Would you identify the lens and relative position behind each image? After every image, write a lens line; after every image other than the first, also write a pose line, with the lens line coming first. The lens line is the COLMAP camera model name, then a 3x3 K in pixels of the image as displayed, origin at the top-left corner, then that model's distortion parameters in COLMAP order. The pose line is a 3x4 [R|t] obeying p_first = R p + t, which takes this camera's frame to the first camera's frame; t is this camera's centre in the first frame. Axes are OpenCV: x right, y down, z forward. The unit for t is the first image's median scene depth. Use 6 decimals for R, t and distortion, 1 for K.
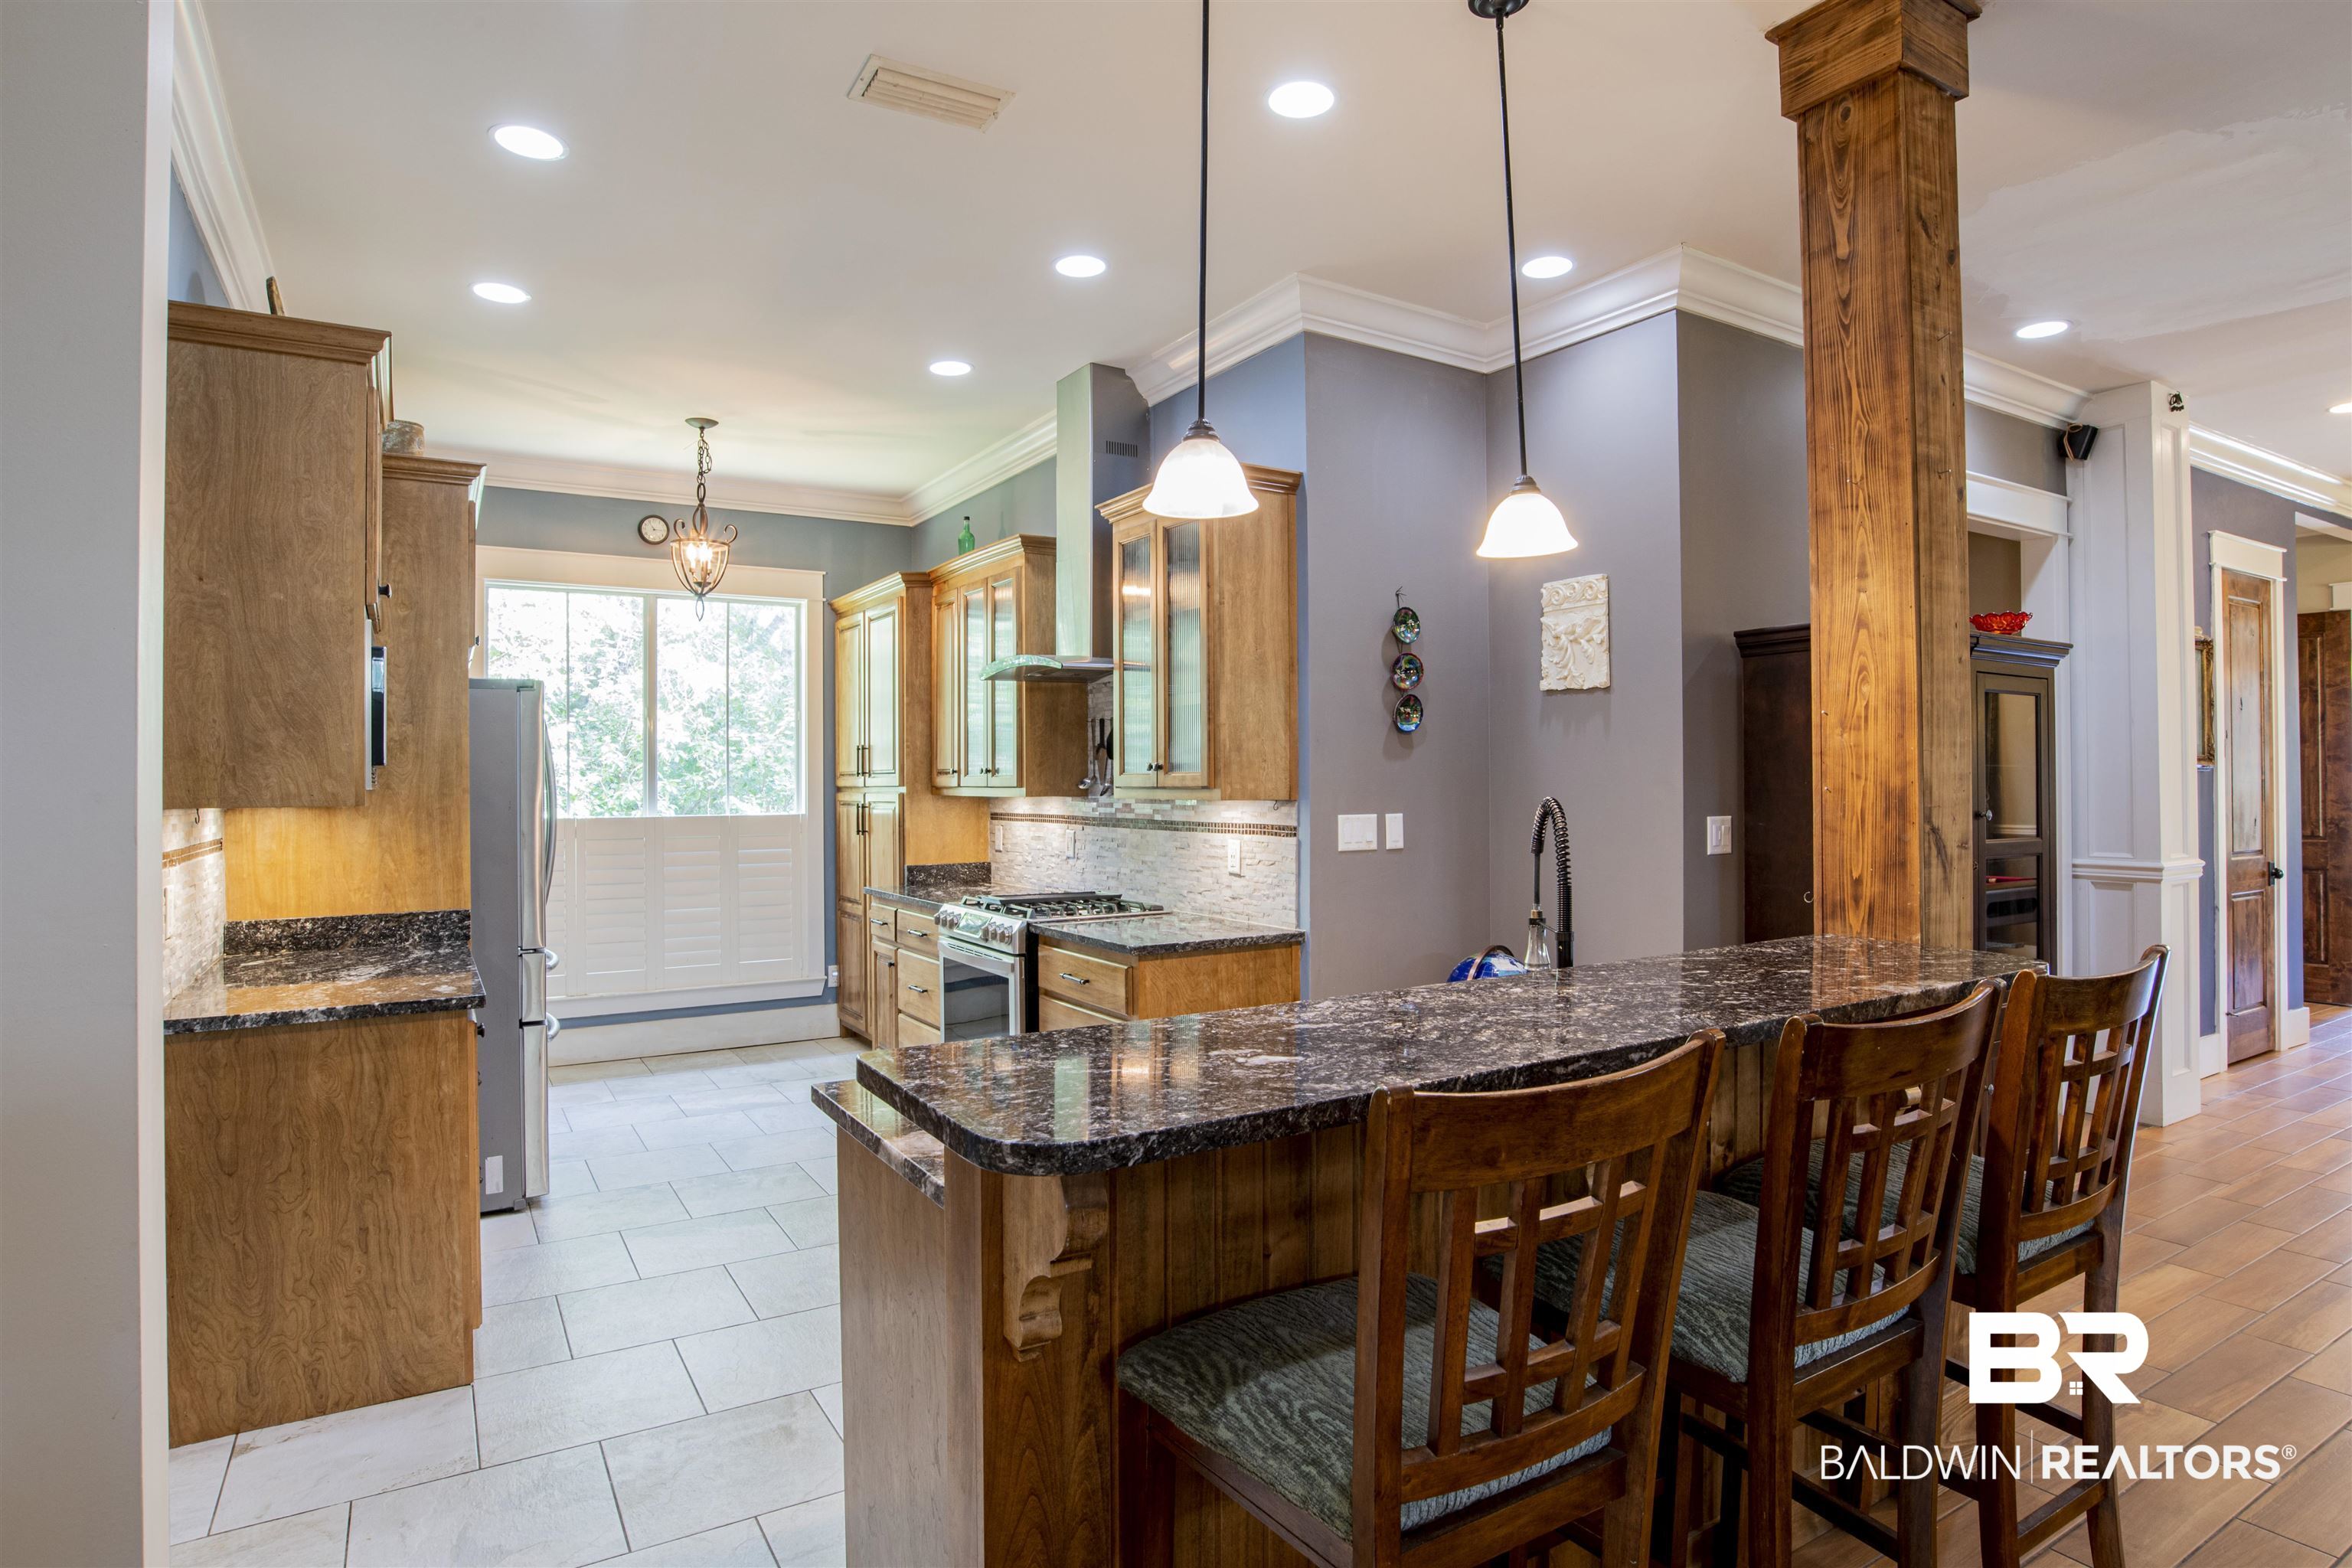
lens RADIAL K [[1287.2, 0, 1177.9], [0, 1287.2, 775.6], [0, 0, 1]] dist [-0.050734, -0.000235]
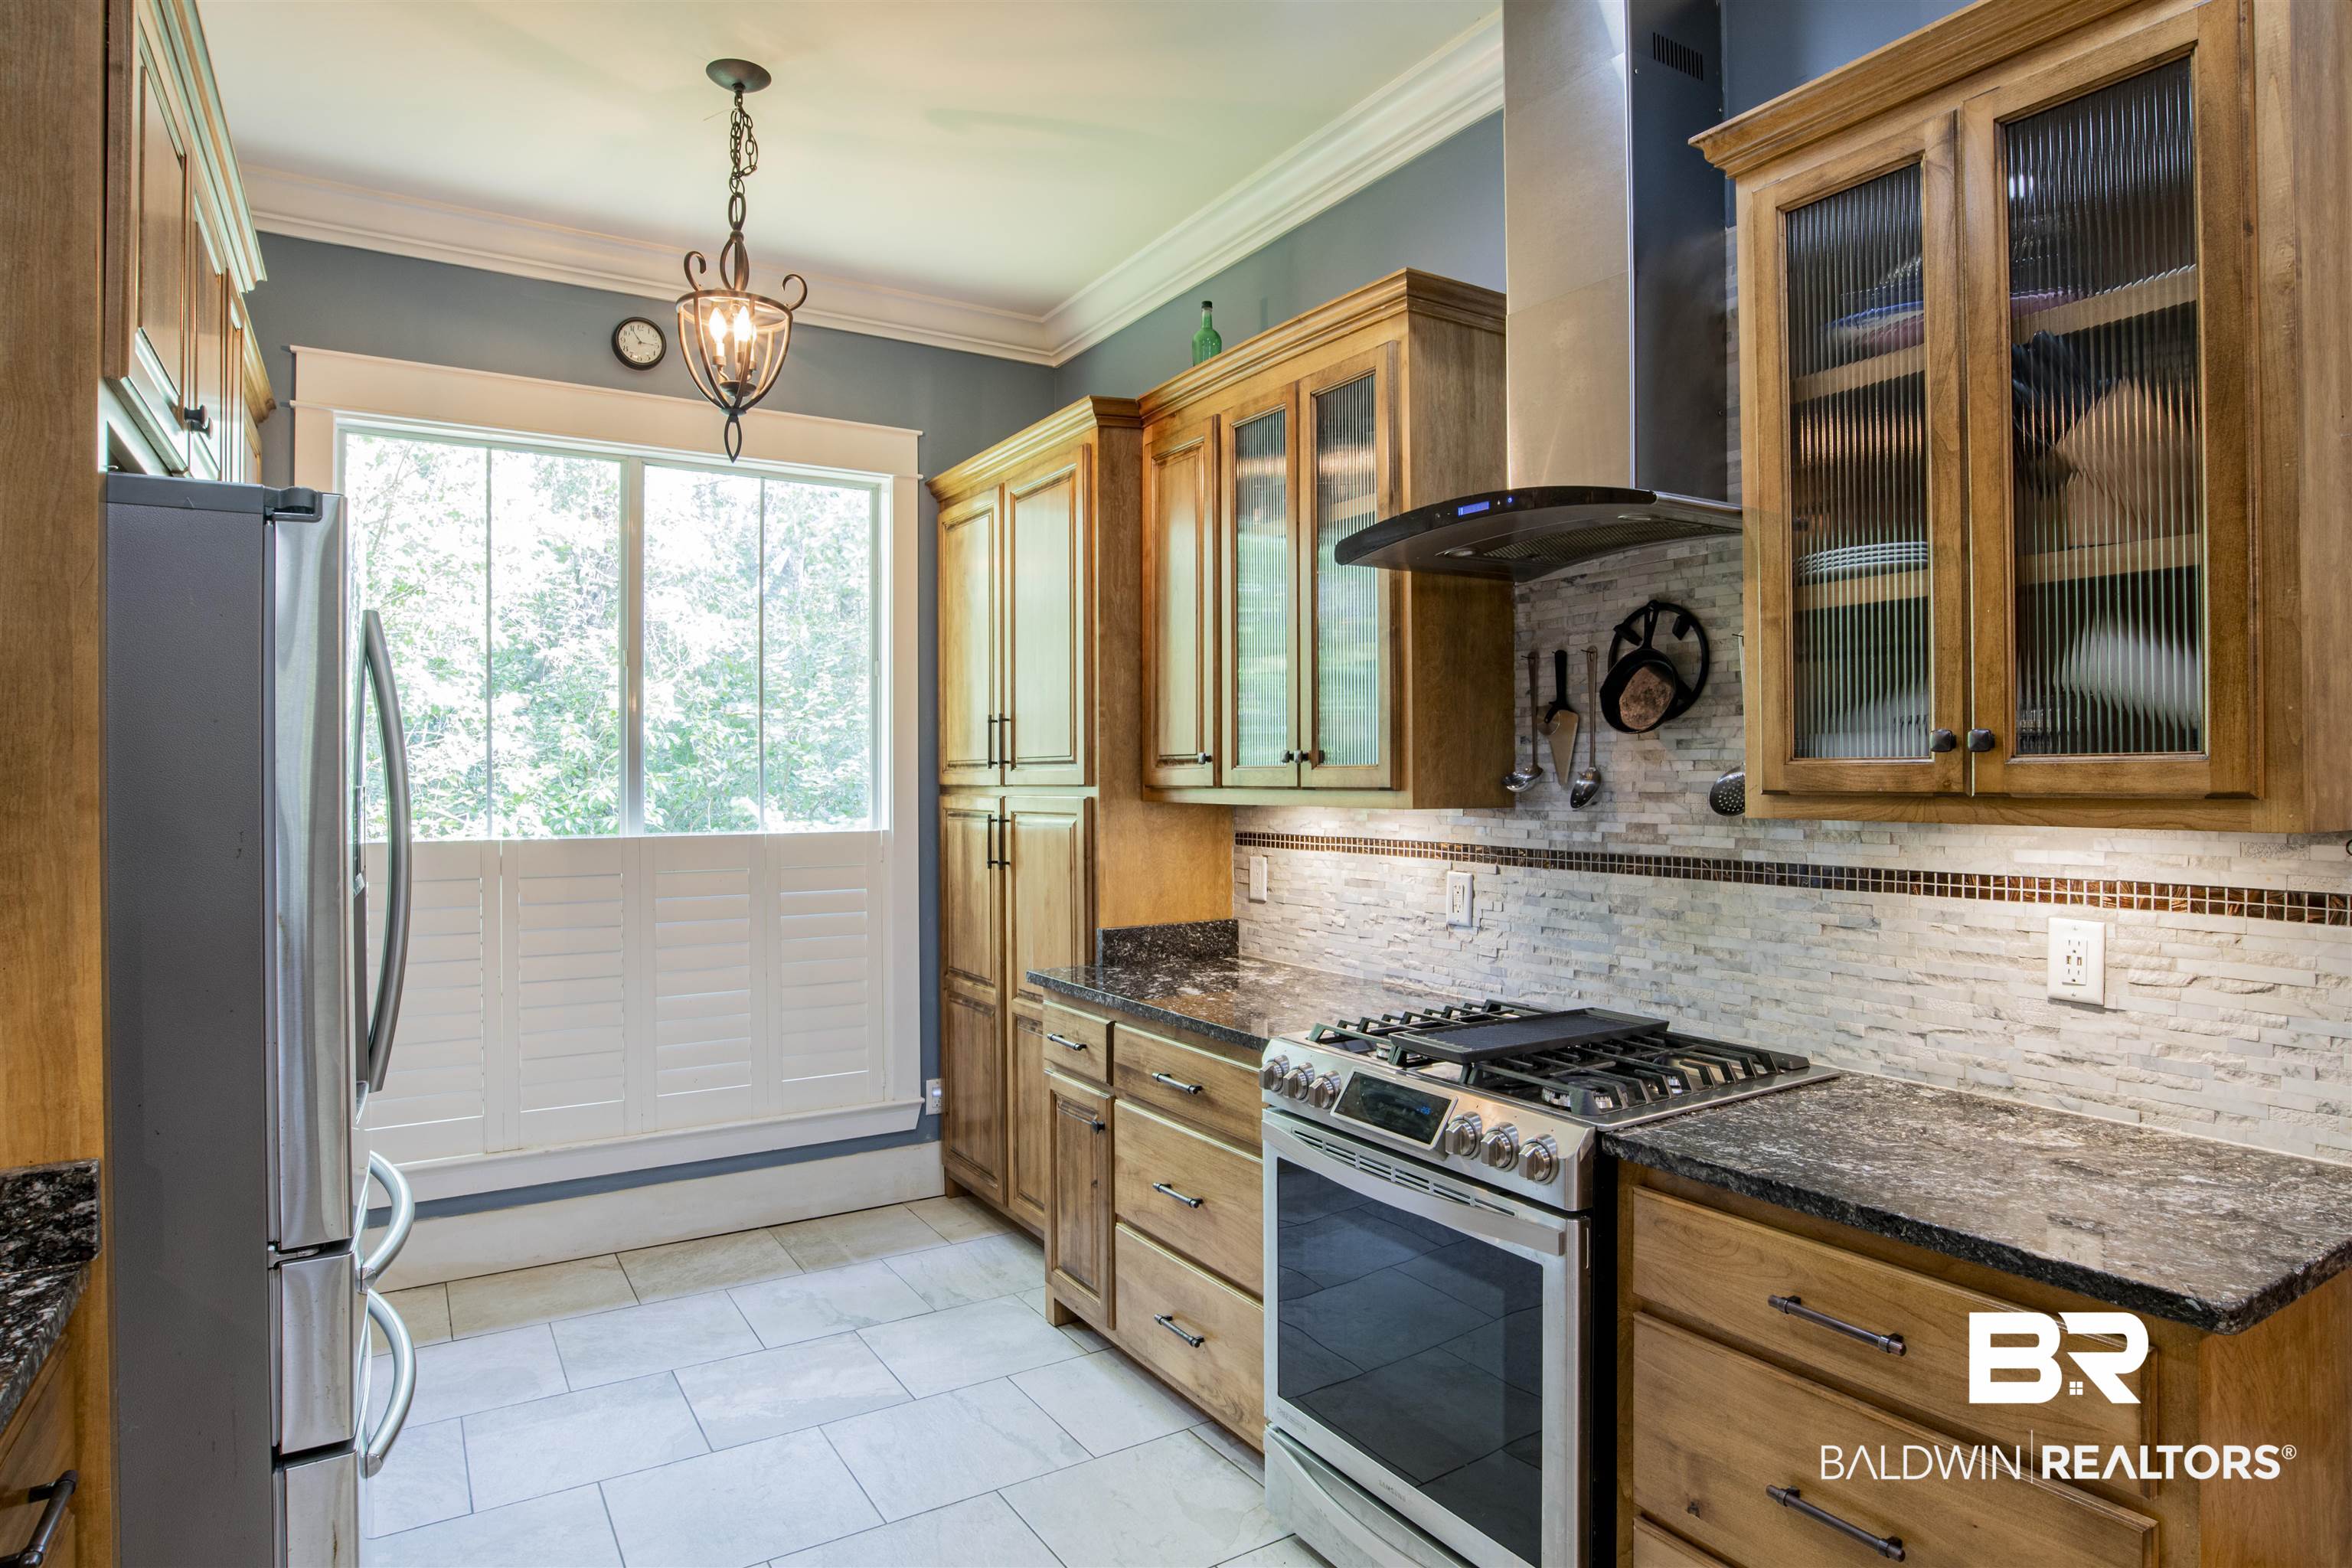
lens RADIAL K [[1313.1, 0, 1182.6], [0, 1313.1, 768.7], [0, 0, 1]] dist [-0.069349, 0.036507]
pose [[0.999912, 0.001430, 0.013222, -0.179480], [-0.001417, 0.999999, -0.000949, 0.001436], [-0.013223, 0.000930, 0.999912, 0.426926]]
